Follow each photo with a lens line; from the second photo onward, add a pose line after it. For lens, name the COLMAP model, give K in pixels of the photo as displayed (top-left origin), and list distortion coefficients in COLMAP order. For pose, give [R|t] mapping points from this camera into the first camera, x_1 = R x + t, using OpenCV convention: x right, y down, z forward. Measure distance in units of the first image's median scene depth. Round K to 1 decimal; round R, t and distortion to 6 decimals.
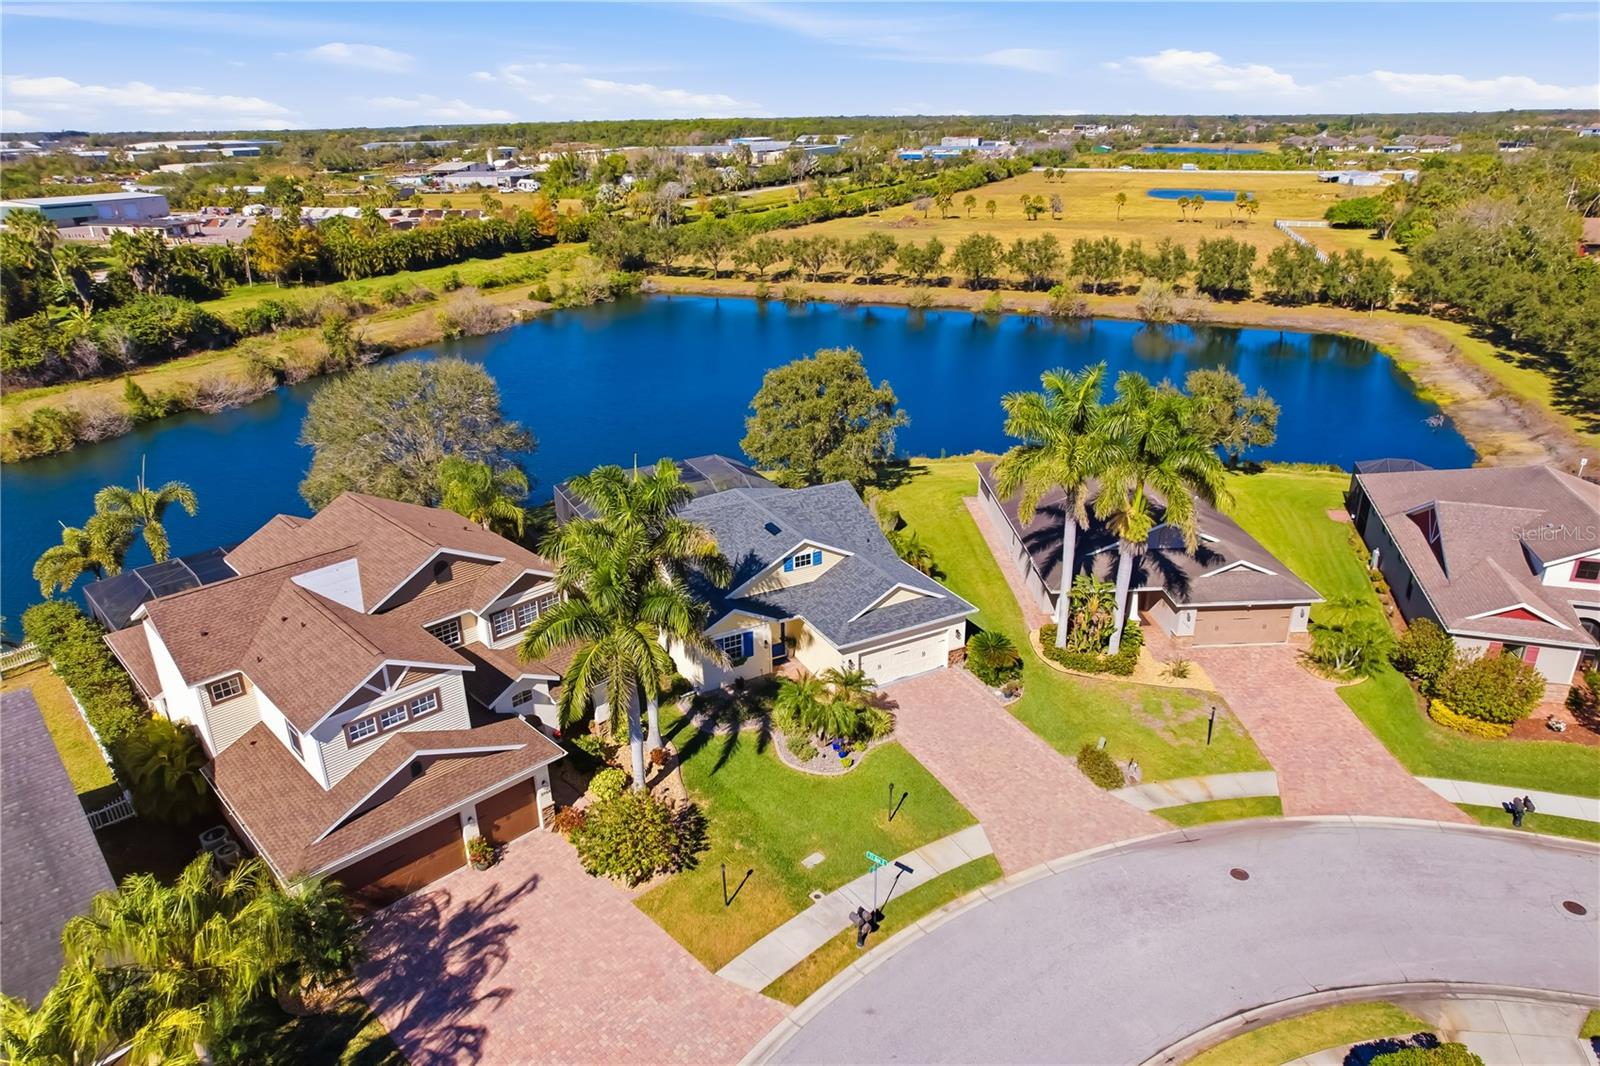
lens RADIAL K [[1016.9, 0, 800.0], [0, 1016.9, 533.0], [0, 0, 1]] dist [-0.083660, 0.084881]
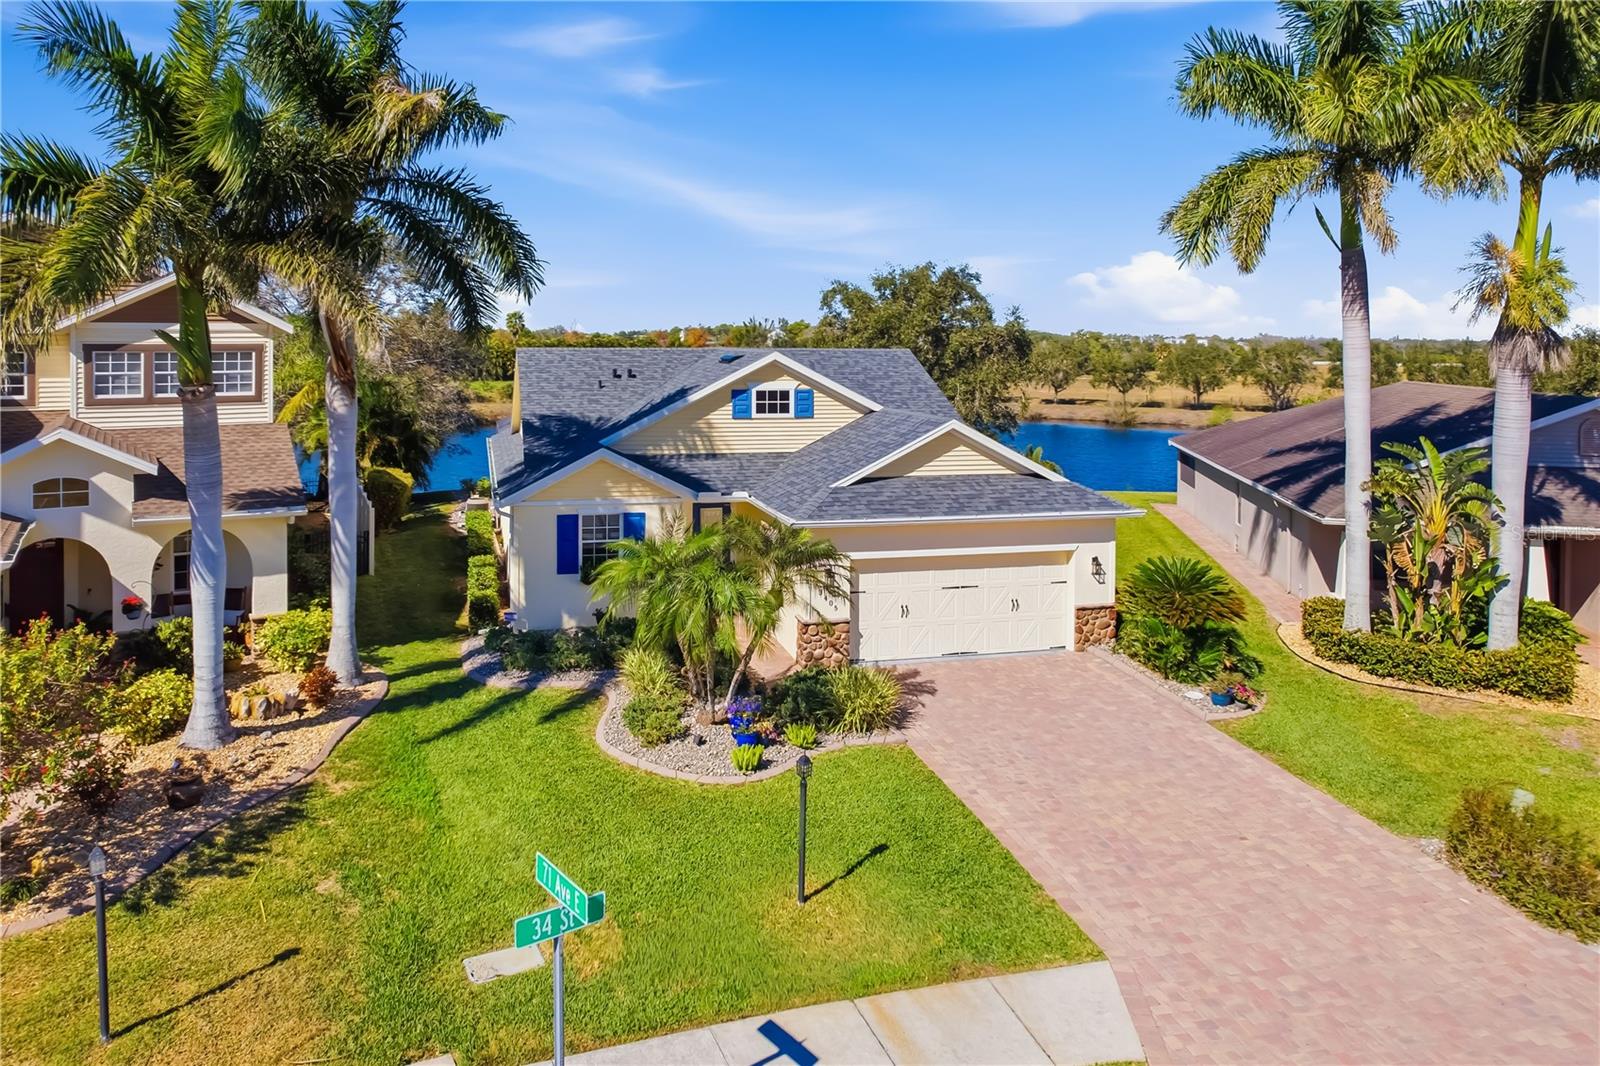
lens RADIAL K [[1086.0, 0, 706.2], [0, 1086.0, 331.9], [0, 0, 1]] dist [-0.052868, 0.022318]
pose [[0.962094, 0.017587, -0.272149, 0.118367], [-0.120506, 0.922625, -0.366388, 0.198280], [0.244648, 0.385296, 0.889772, 0.502376]]
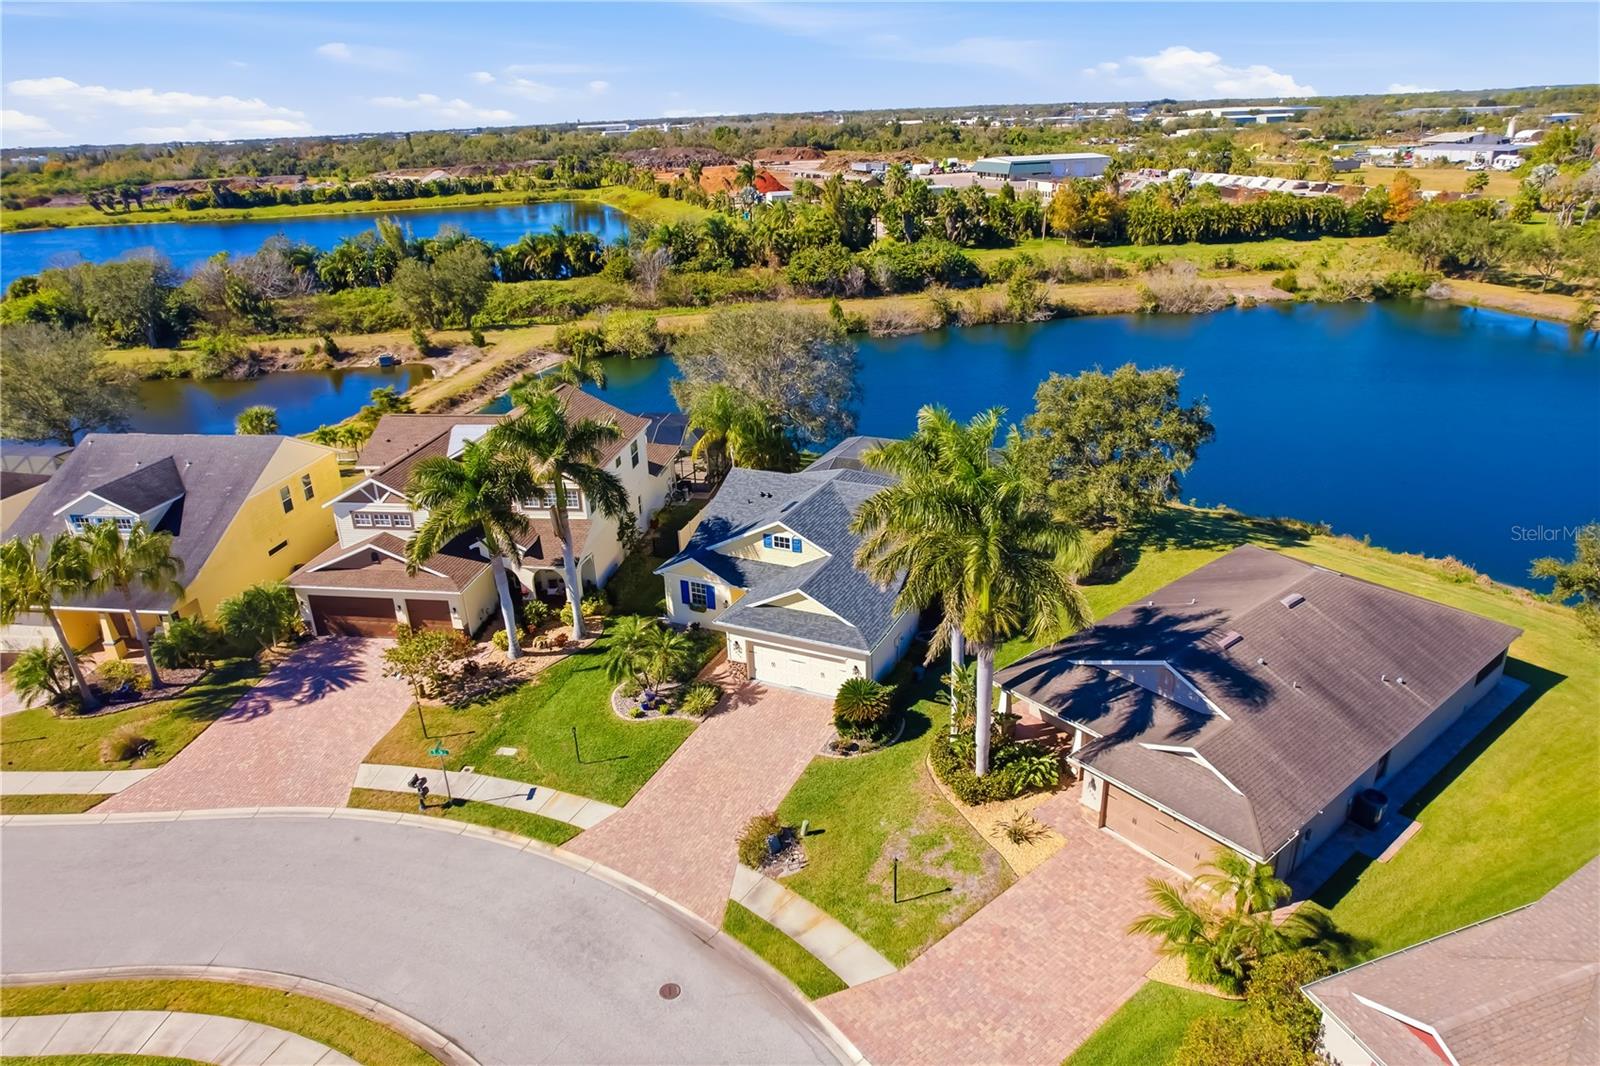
lens RADIAL K [[1012.3, 0, 807.1], [0, 1012.3, 541.3], [0, 0, 1]] dist [-0.069887, 0.060774]
pose [[0.603979, 0.309723, -0.734357, 0.764658], [-0.281484, 0.944919, 0.167020, -0.150754], [0.745638, 0.105833, 0.657893, 0.358082]]
